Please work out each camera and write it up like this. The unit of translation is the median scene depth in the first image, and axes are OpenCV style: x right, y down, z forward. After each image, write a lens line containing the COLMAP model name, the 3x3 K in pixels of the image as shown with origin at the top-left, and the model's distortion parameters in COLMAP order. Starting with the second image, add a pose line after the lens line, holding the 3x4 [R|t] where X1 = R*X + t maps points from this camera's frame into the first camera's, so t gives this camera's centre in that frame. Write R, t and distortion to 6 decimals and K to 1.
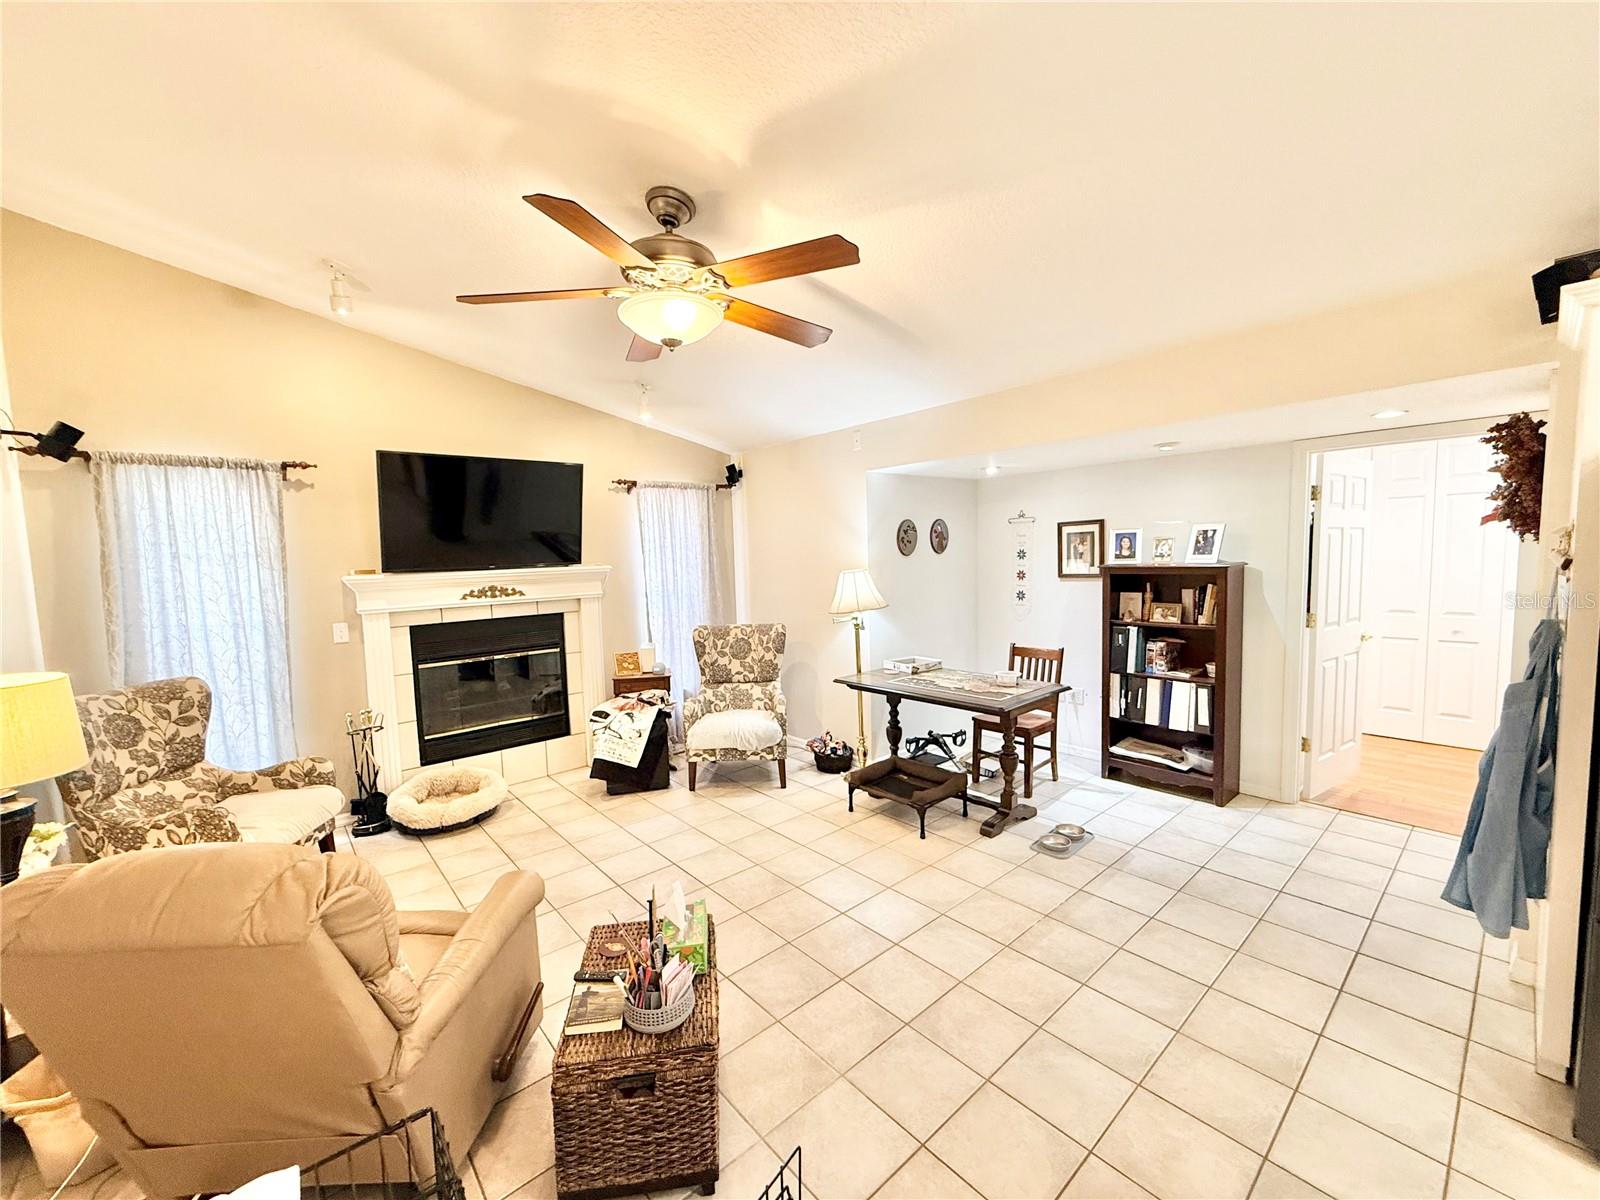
lens RADIAL K [[638.3, 0, 799.0], [0, 638.3, 597.6], [0, 0, 1]] dist [-0.002654, -0.000009]
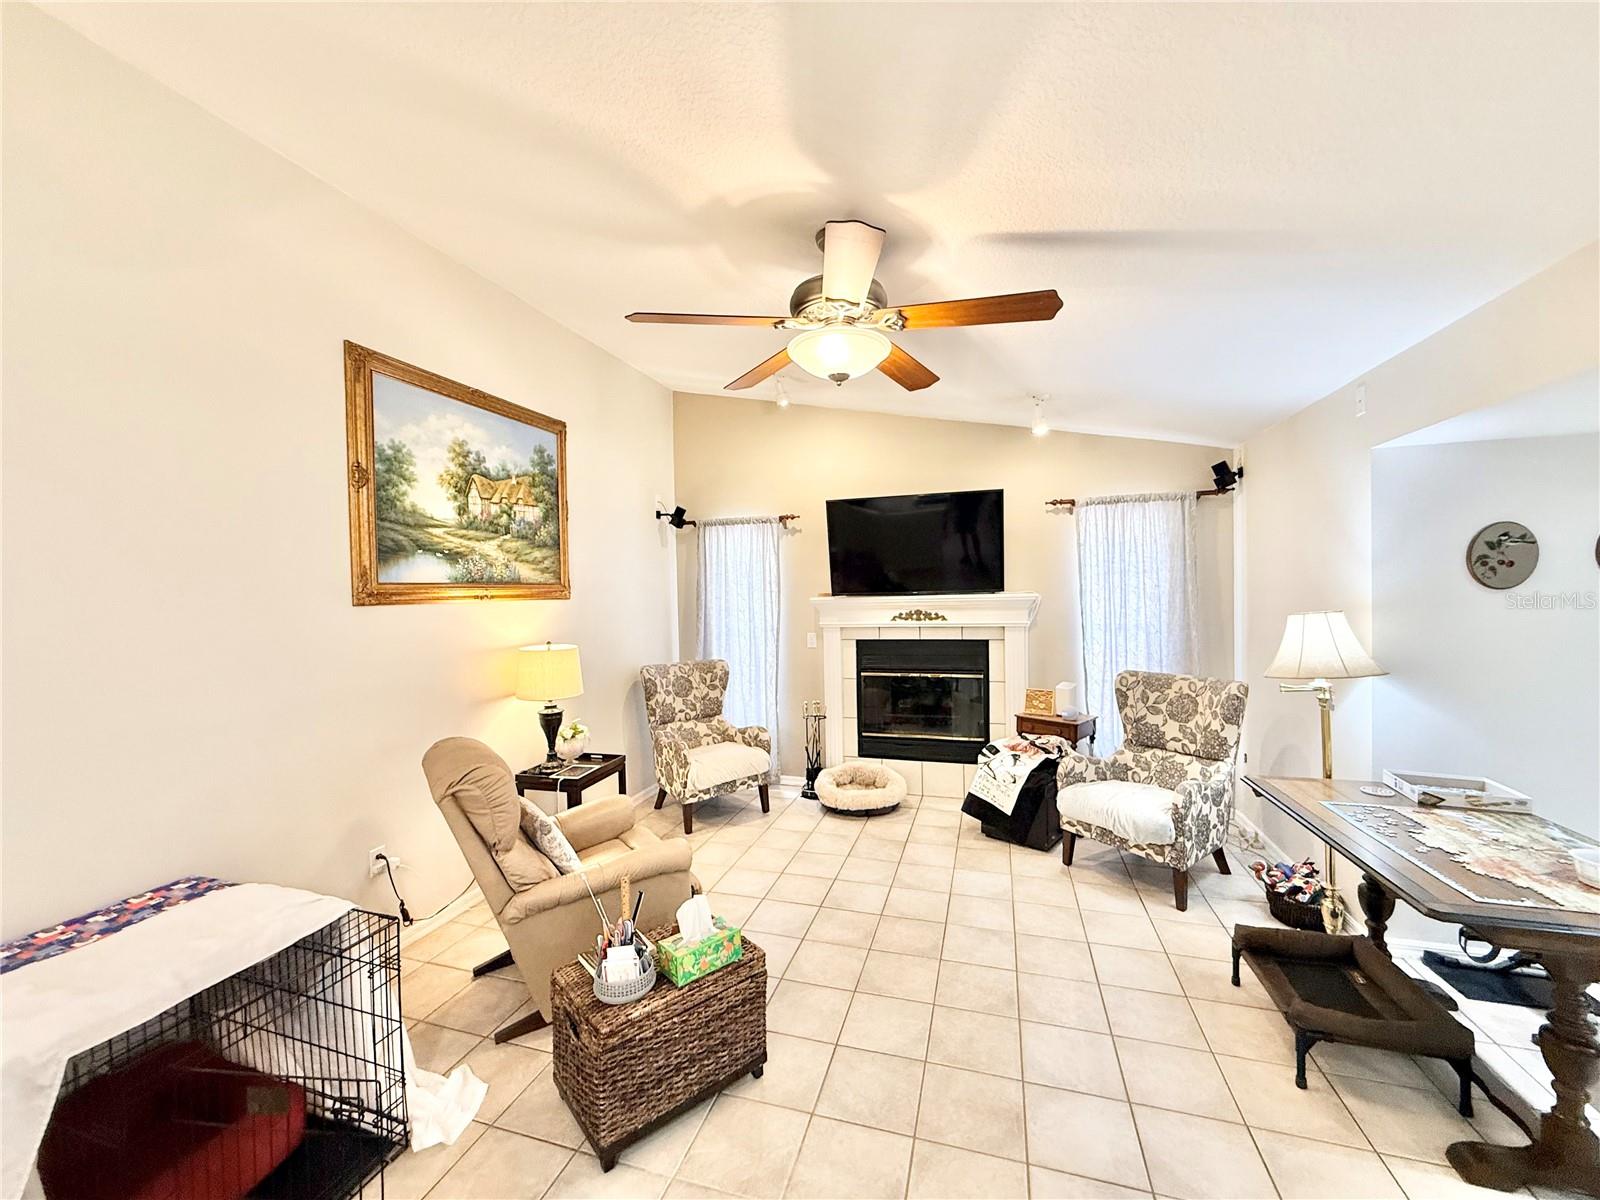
lens RADIAL K [[638.3, 0, 796.2], [0, 638.3, 596.9], [0, 0, 1]] dist [-0.002654, -0.000009]
pose [[0.527730, 0.029011, -0.848917, 0.343564], [-0.055986, 0.998431, -0.000683, -0.028258], [0.847565, 0.047888, 0.528526, 0.237051]]
